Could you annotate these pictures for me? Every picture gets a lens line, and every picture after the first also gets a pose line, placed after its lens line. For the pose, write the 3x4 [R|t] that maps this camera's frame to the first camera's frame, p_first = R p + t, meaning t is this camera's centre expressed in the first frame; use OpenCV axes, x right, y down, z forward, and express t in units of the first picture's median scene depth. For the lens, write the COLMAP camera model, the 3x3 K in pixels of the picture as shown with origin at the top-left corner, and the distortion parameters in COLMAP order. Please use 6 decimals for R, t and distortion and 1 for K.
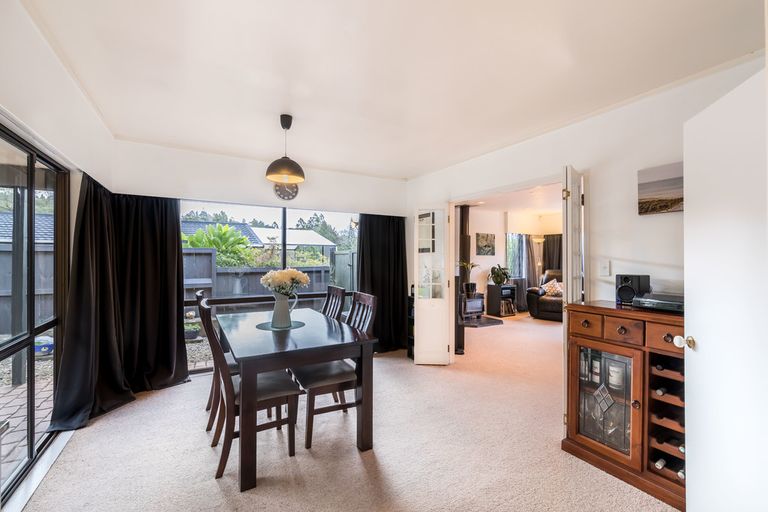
lens RADIAL K [[333.5, 0, 399.7], [0, 333.5, 258.8], [0, 0, 1]] dist [-0.000901, 0.000066]
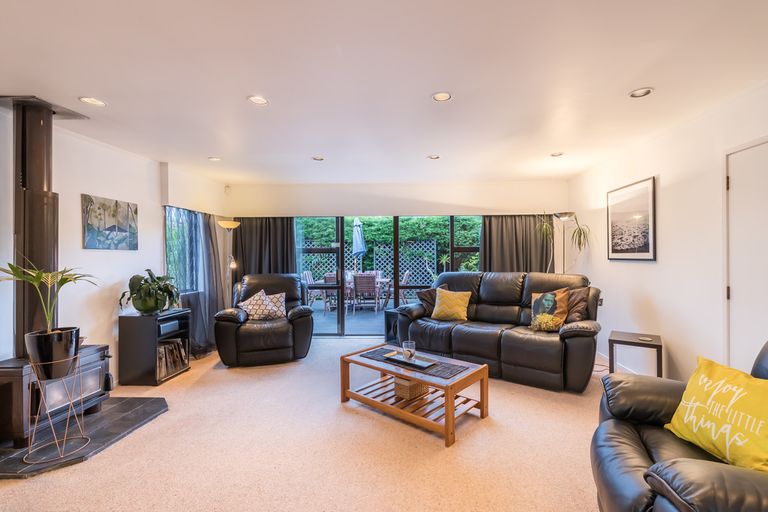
lens RADIAL K [[333.5, 0, 399.7], [0, 333.5, 258.8], [0, 0, 1]] dist [-0.000901, 0.000066]
pose [[0.569322, -0.012802, 0.822015, 0.115113], [0.007524, 0.999918, 0.010362, 0.000076], [-0.822080, 0.000285, 0.569371, 0.450396]]
